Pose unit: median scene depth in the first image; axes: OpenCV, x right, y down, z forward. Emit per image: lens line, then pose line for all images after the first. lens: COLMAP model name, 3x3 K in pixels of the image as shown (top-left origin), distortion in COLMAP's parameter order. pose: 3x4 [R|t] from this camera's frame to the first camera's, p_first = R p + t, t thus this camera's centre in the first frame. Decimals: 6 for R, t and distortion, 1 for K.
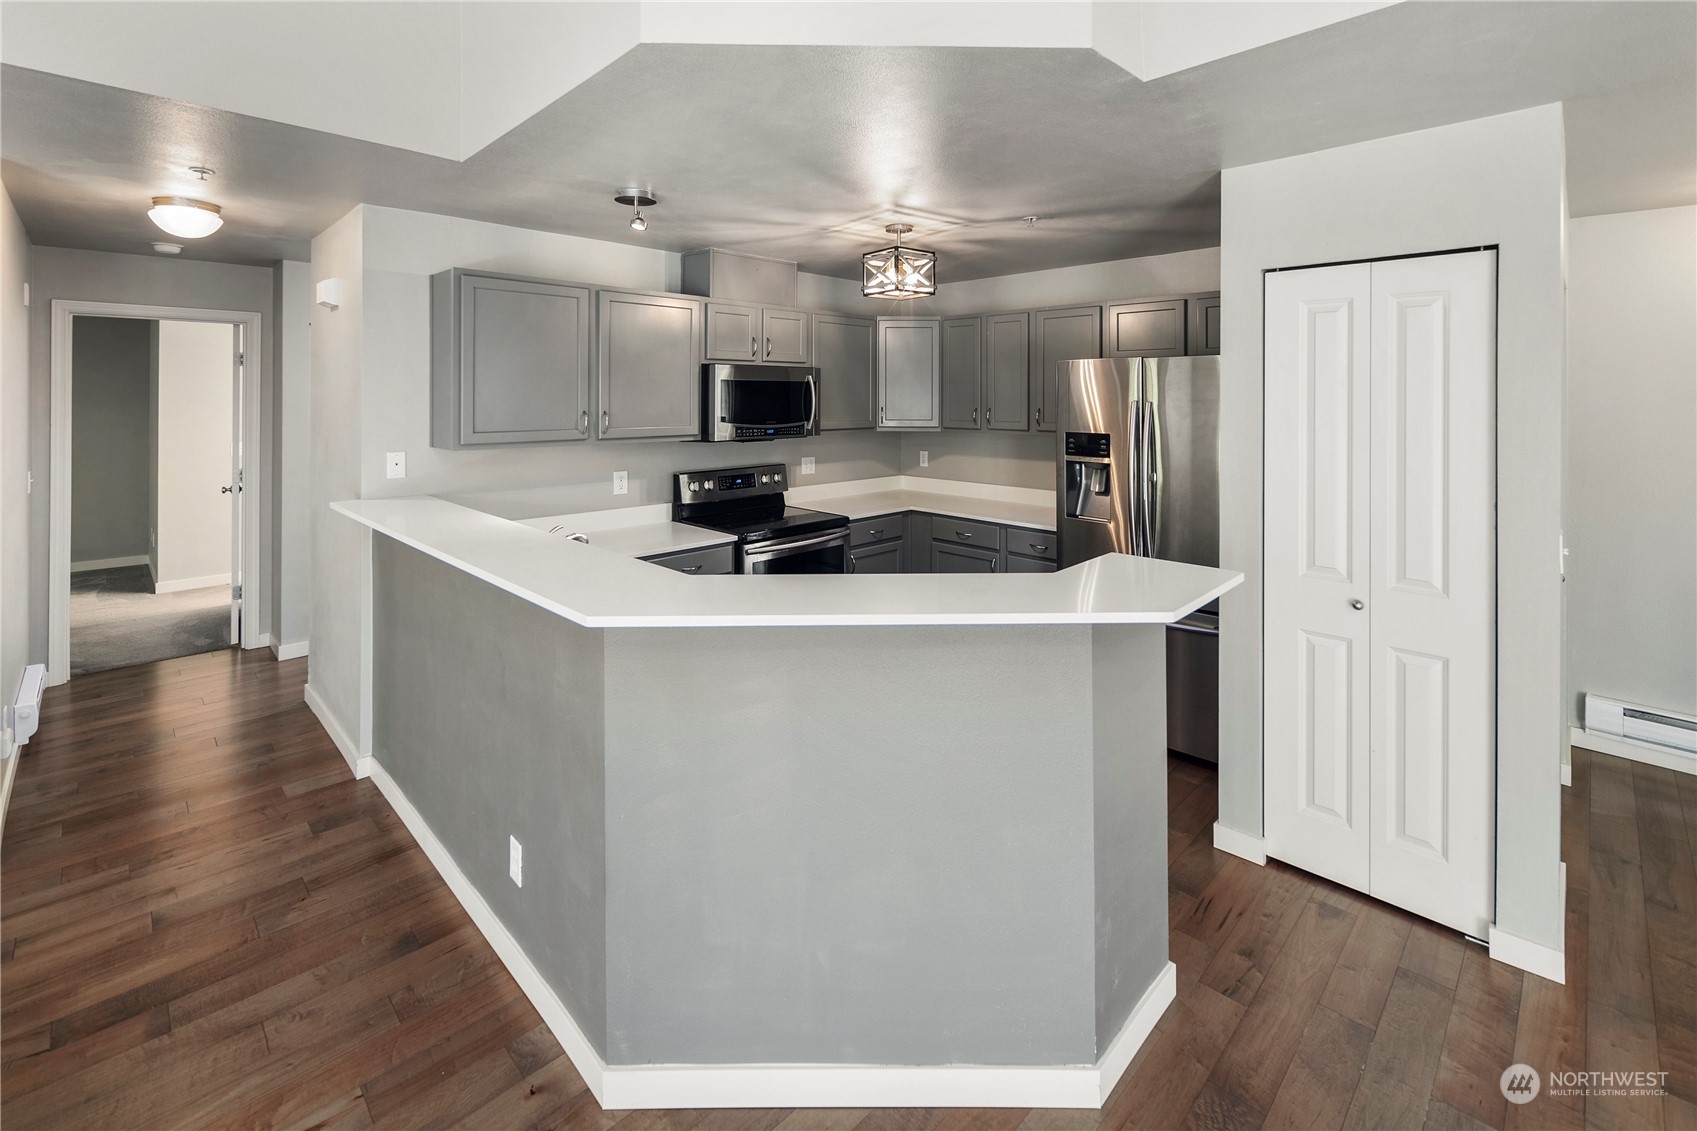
lens RADIAL K [[743.0, 0, 829.5], [0, 743.0, 398.1], [0, 0, 1]] dist [-0.002256, -0.000331]
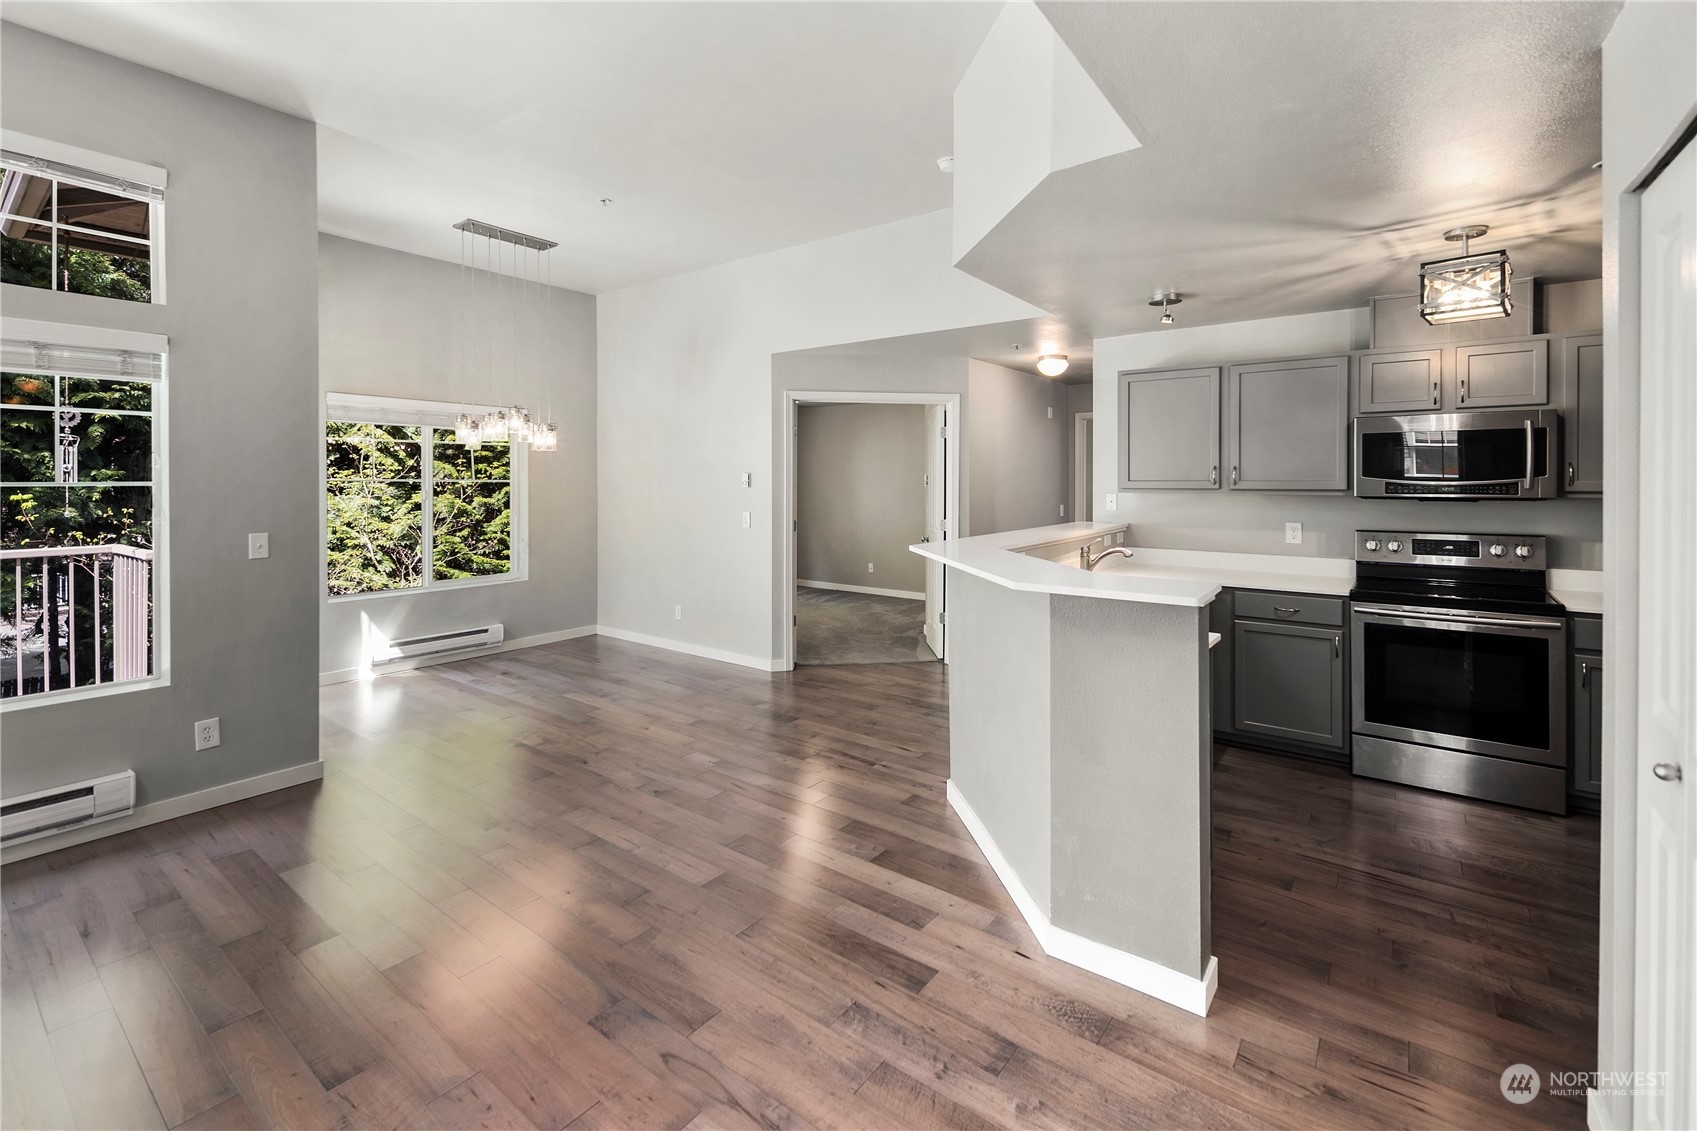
lens RADIAL K [[742.3, 0, 844.7], [0, 742.3, 486.4], [0, 0, 1]] dist [0.000126, -0.000059]
pose [[0.131714, 0.006268, -0.991268, 0.784965], [-0.000979, 0.999980, 0.006193, 0.042278], [0.991287, 0.000154, 0.131717, 0.216516]]
